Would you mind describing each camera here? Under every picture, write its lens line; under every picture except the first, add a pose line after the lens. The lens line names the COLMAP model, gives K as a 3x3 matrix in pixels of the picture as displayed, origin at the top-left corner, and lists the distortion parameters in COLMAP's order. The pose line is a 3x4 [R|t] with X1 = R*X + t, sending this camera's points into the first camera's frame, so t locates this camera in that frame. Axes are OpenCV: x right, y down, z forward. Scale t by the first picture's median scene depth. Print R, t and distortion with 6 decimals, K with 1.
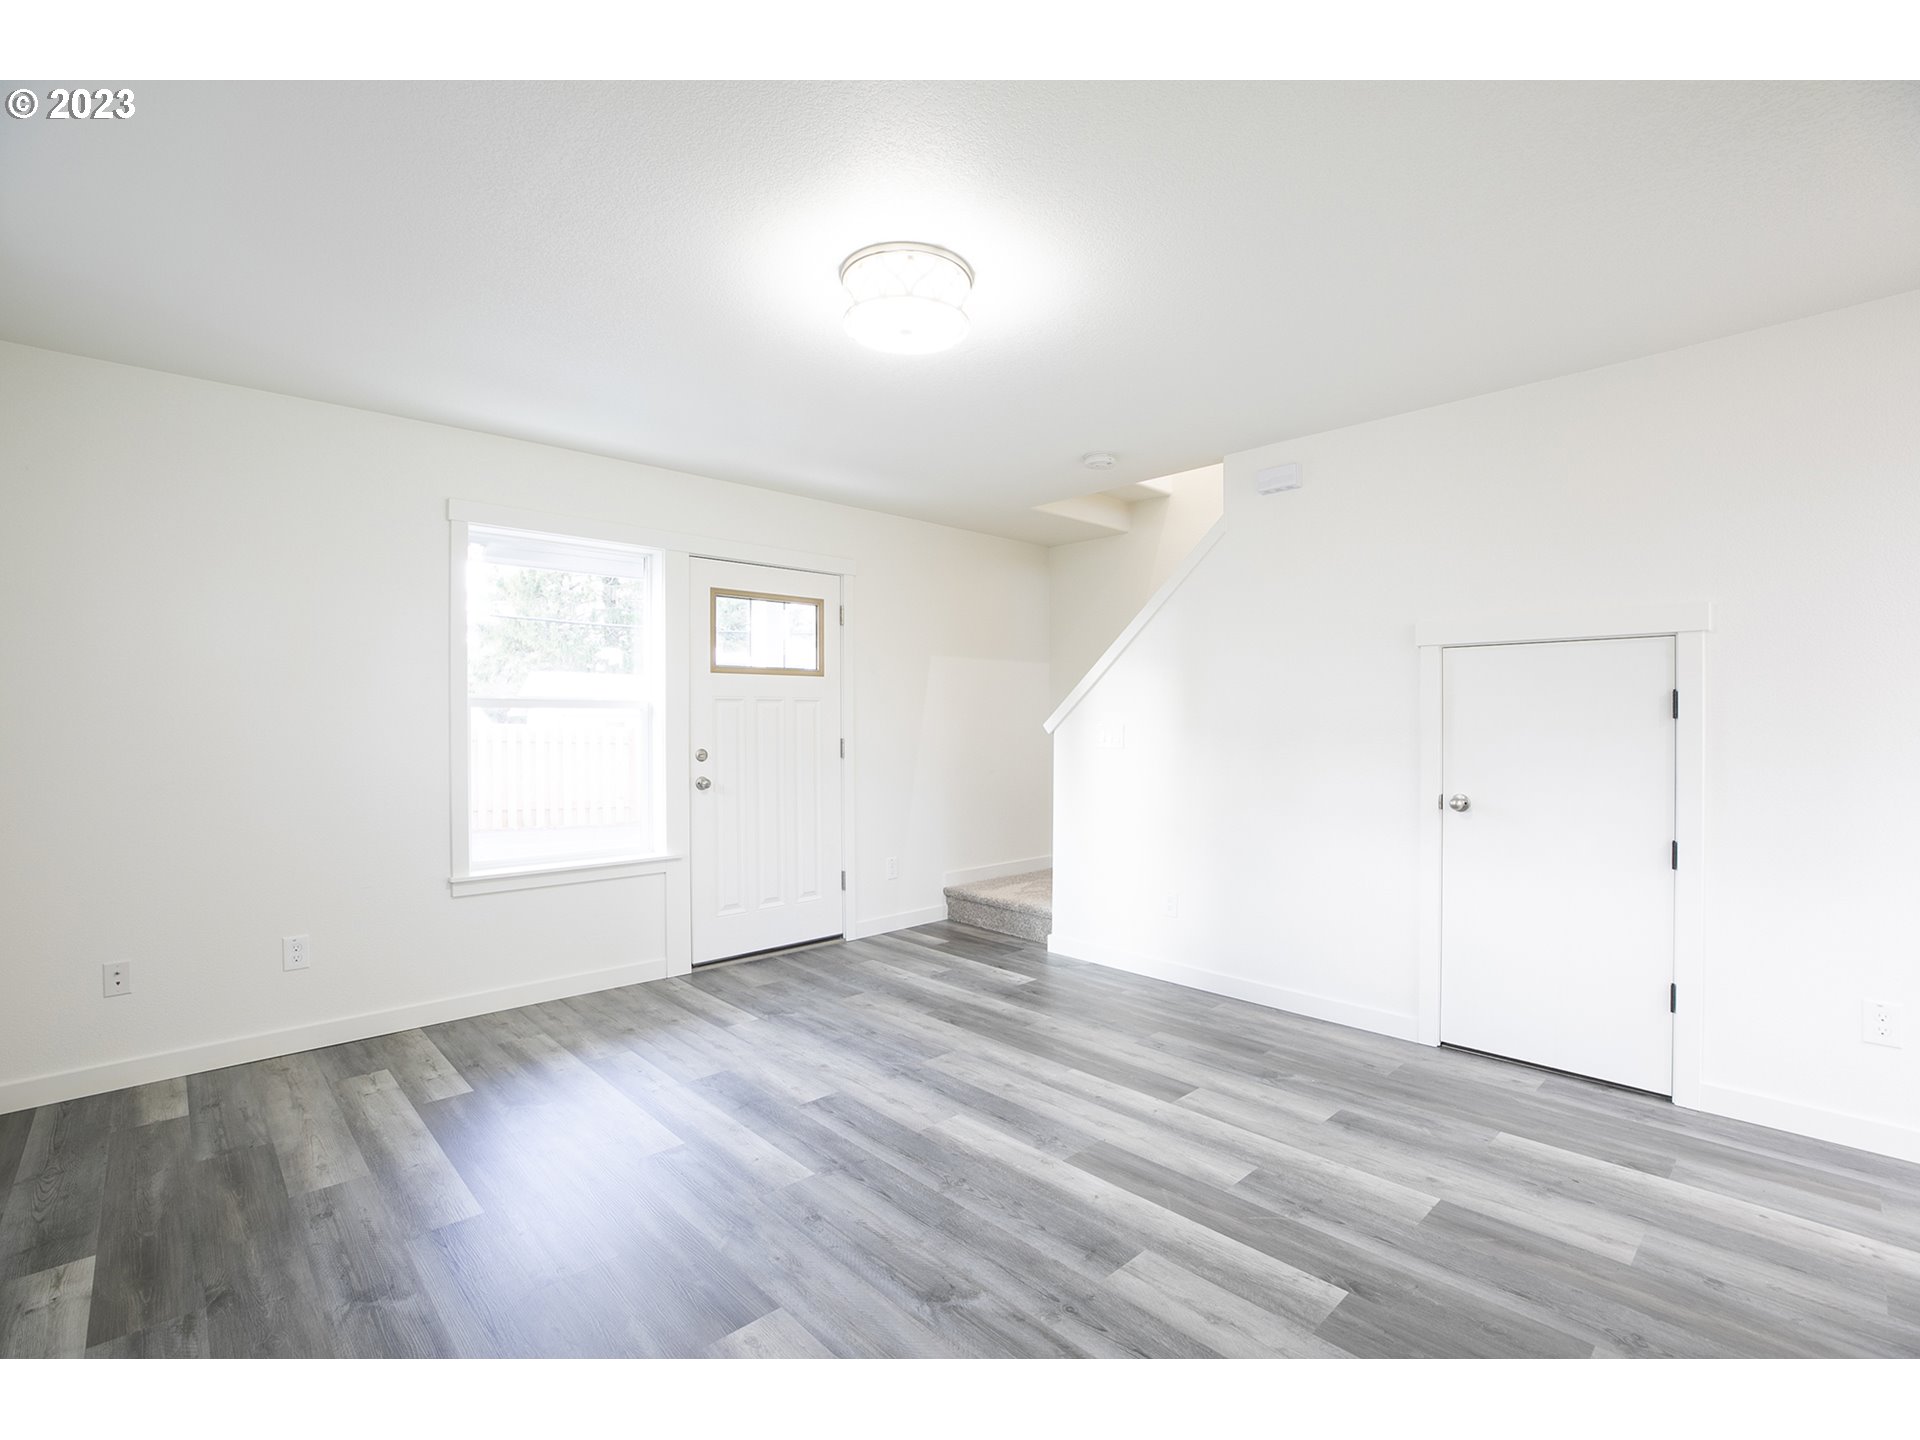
lens RADIAL K [[873.3, 0, 961.7], [0, 873.3, 721.9], [0, 0, 1]] dist [-0.045721, 0.013978]
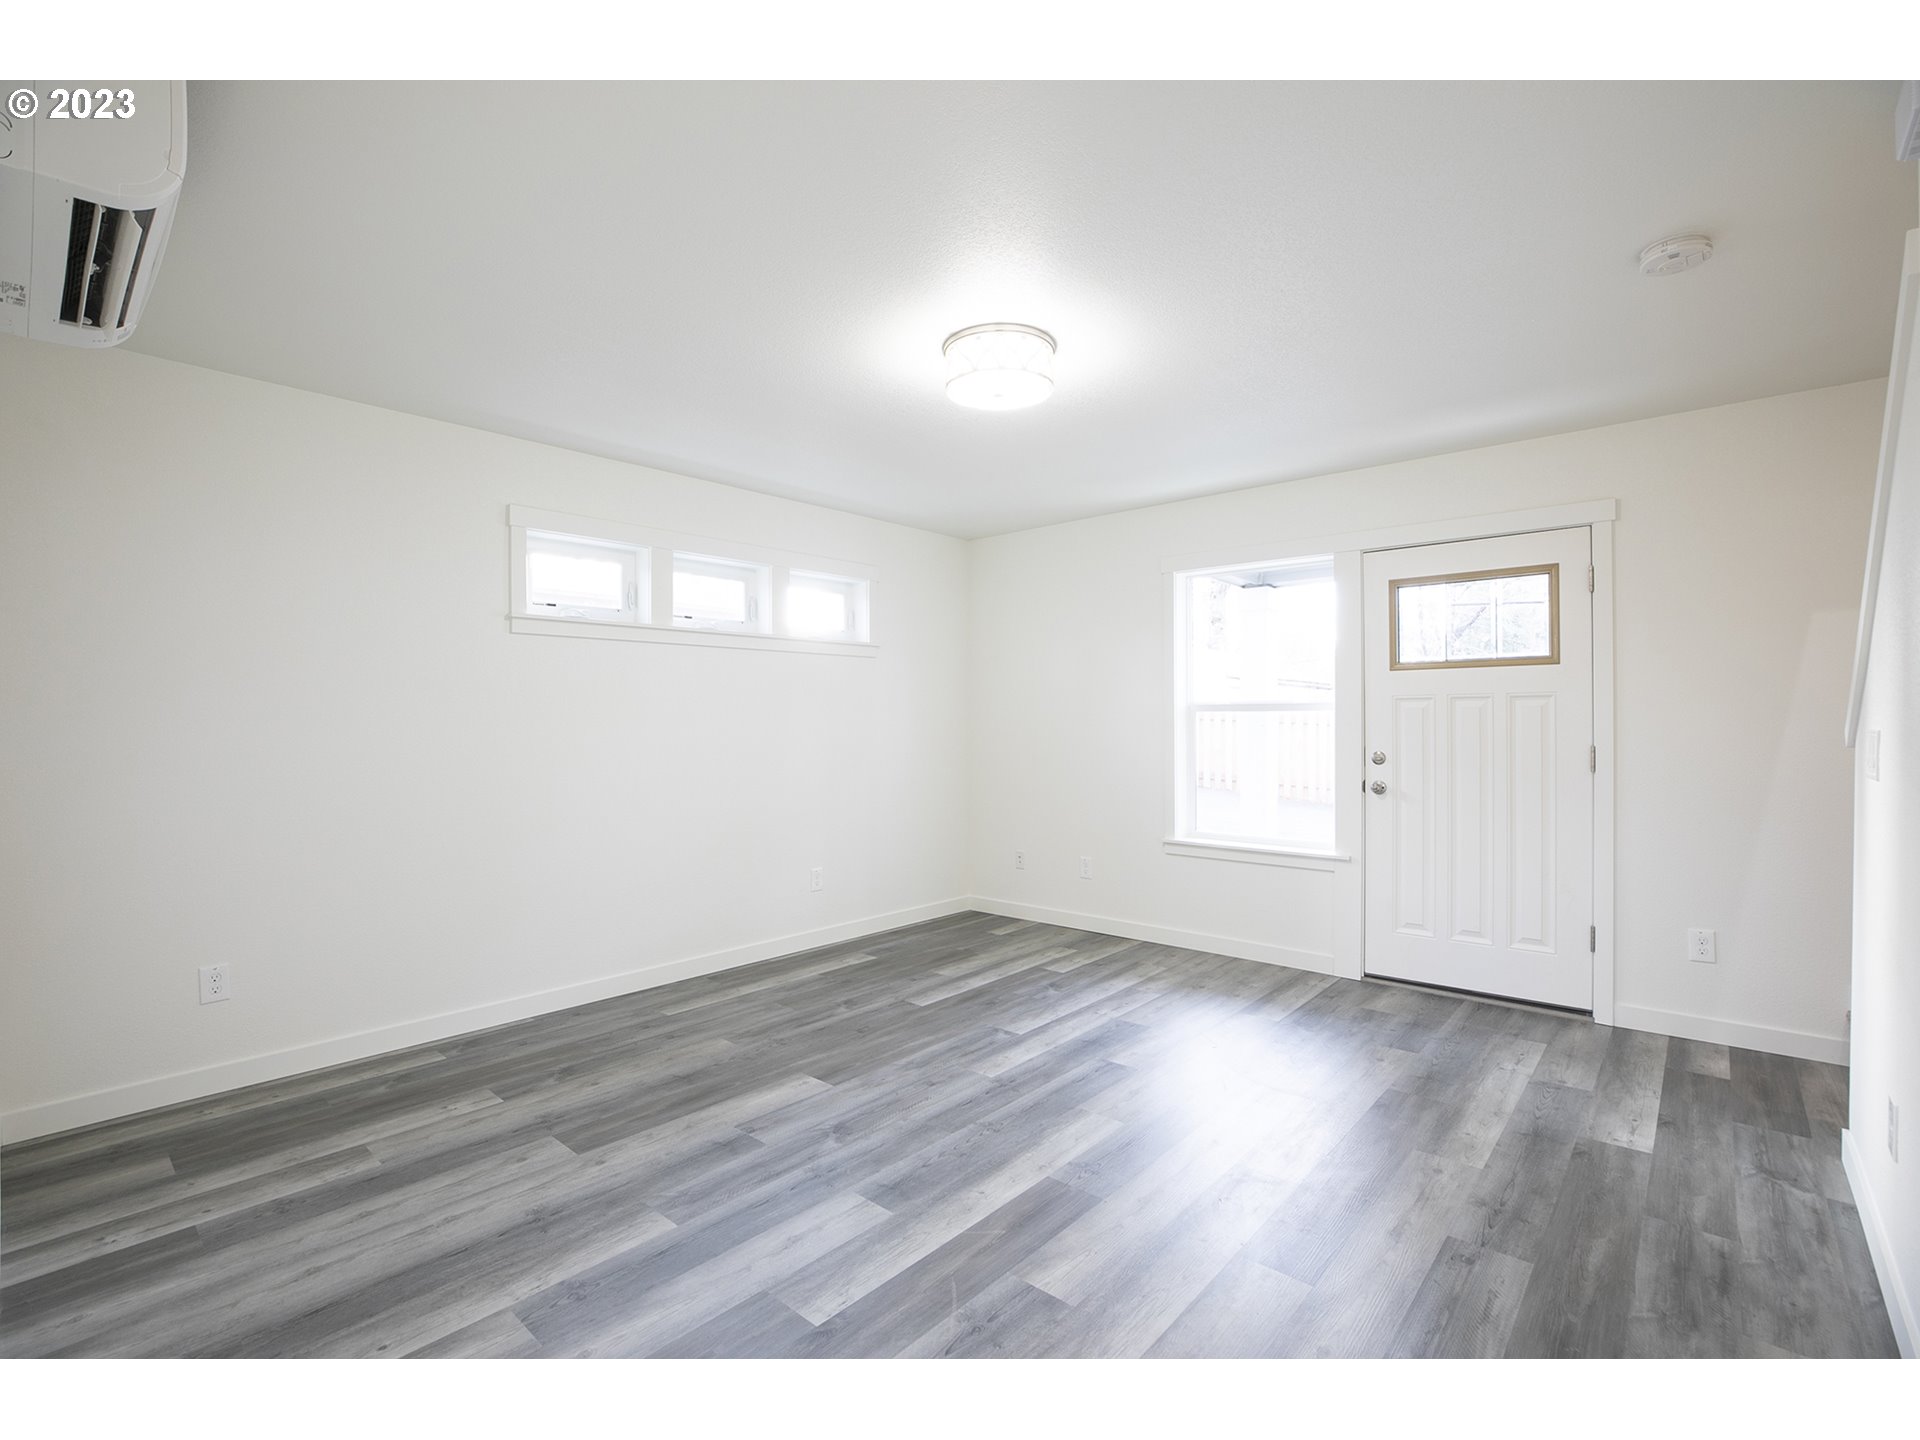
lens RADIAL K [[873.3, 0, 961.7], [0, 873.3, 721.9], [0, 0, 1]] dist [-0.045721, 0.013978]
pose [[0.088596, 0.000297, -0.996068, 0.869840], [0.001565, 0.999999, 0.000437, -0.003835], [0.996066, -0.001597, 0.088595, 0.660480]]
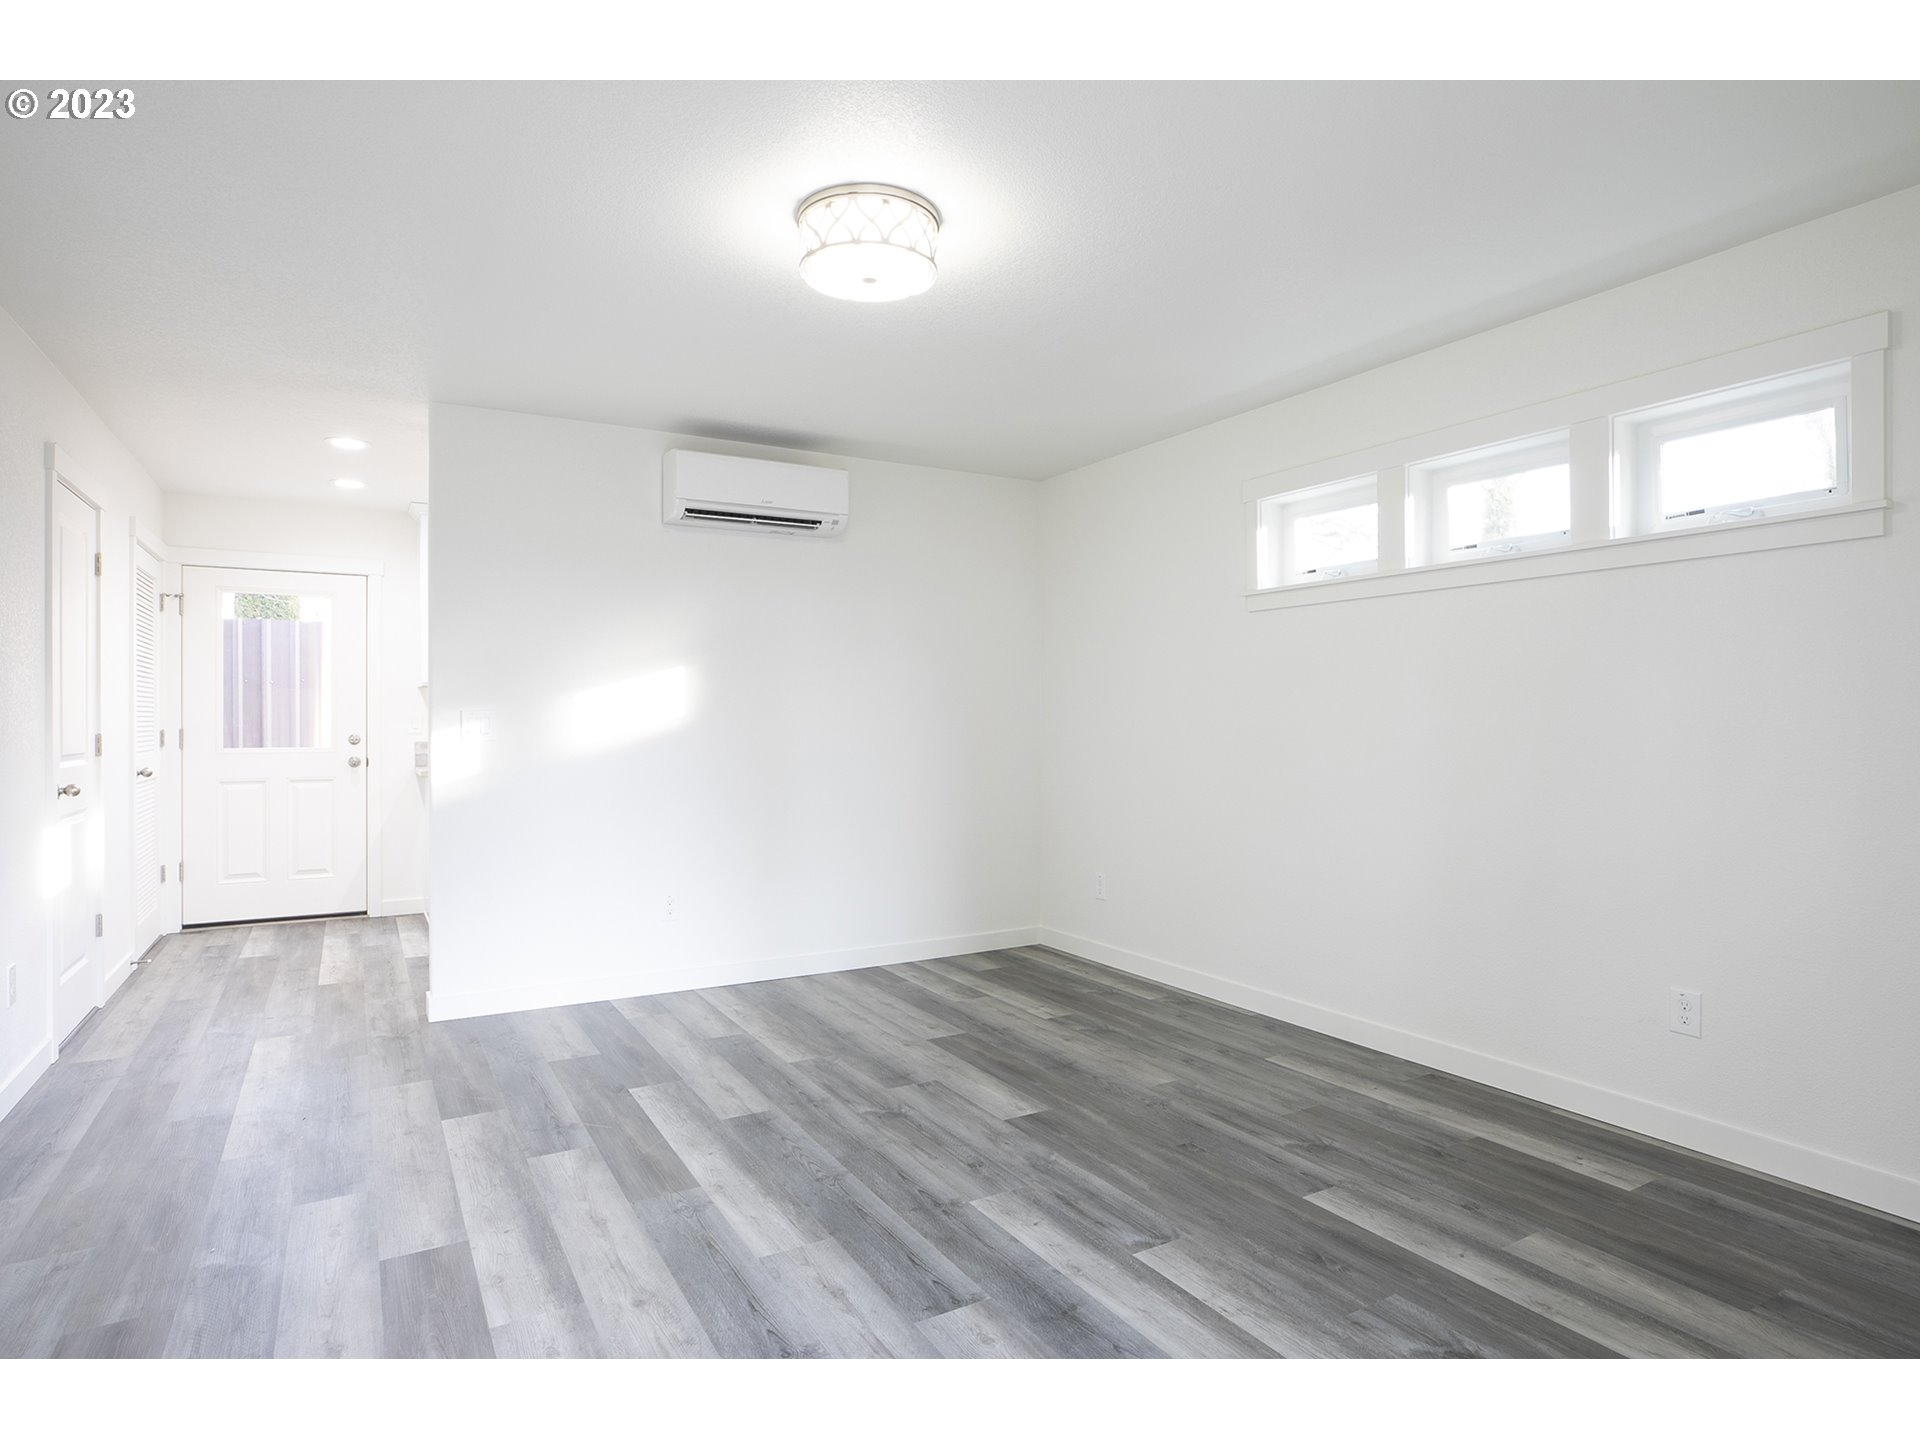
lens RADIAL K [[1050.3, 0, 960.0], [0, 1050.3, 720.0], [0, 0, 1]] dist [-0.019988, 0.000983]
pose [[-0.974014, 0.002629, 0.226472, -0.321091], [0.003313, 0.999991, 0.002643, 0.014011], [-0.226463, 0.003325, -0.974014, 1.618239]]
